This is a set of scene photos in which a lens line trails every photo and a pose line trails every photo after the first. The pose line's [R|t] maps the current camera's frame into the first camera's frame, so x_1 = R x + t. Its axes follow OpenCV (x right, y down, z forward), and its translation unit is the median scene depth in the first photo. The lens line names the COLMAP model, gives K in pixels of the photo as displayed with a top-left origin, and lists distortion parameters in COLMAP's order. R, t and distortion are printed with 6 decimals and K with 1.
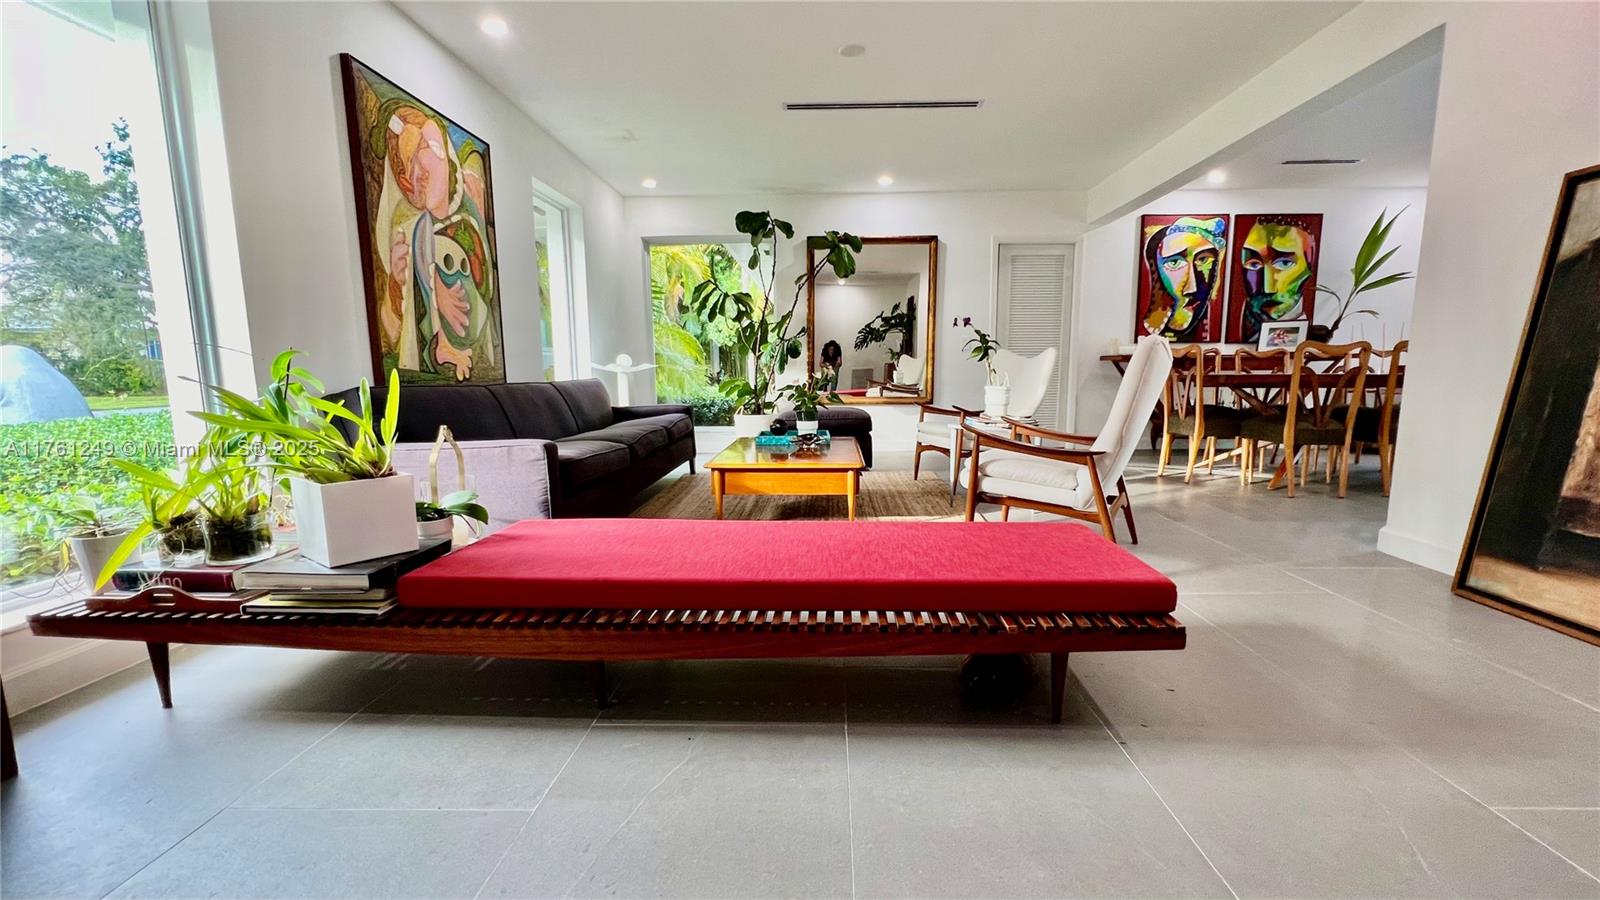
lens RADIAL K [[644.6, 0, 815.0], [0, 644.6, 464.3], [0, 0, 1]] dist [0.000115, 0.000544]
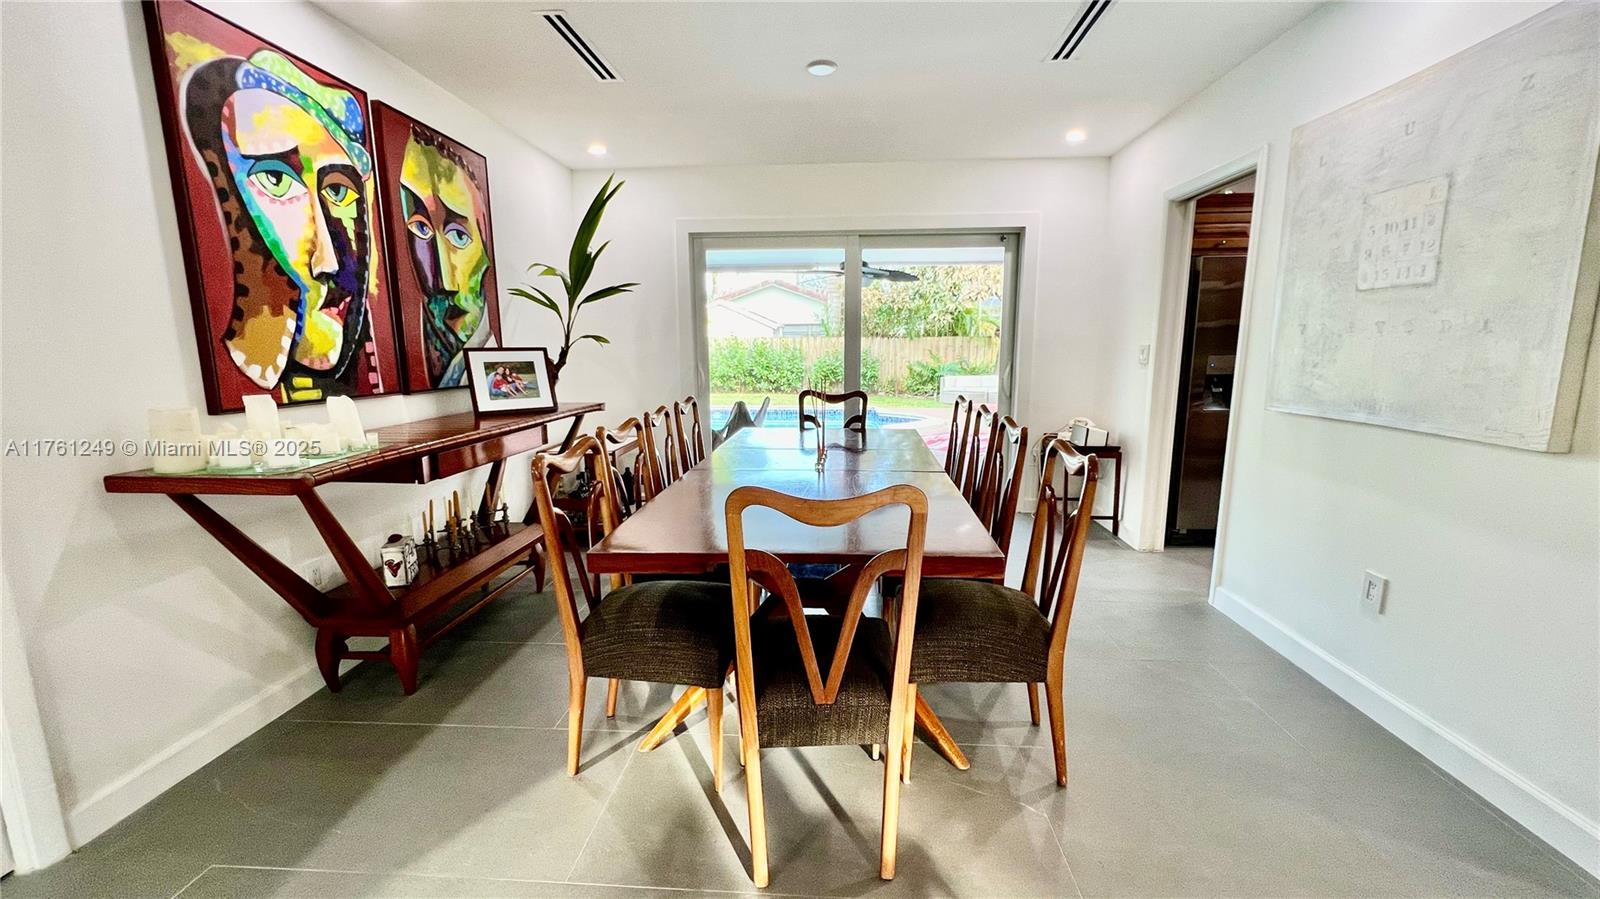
lens RADIAL K [[644.6, 0, 805.6], [0, 644.6, 450.9], [0, 0, 1]] dist [0.000115, 0.000544]
pose [[0.040139, -0.158630, 0.986522, 0.265814], [0.151018, 0.976939, 0.150944, -0.235487], [-0.987716, 0.142924, 0.063169, 0.943750]]
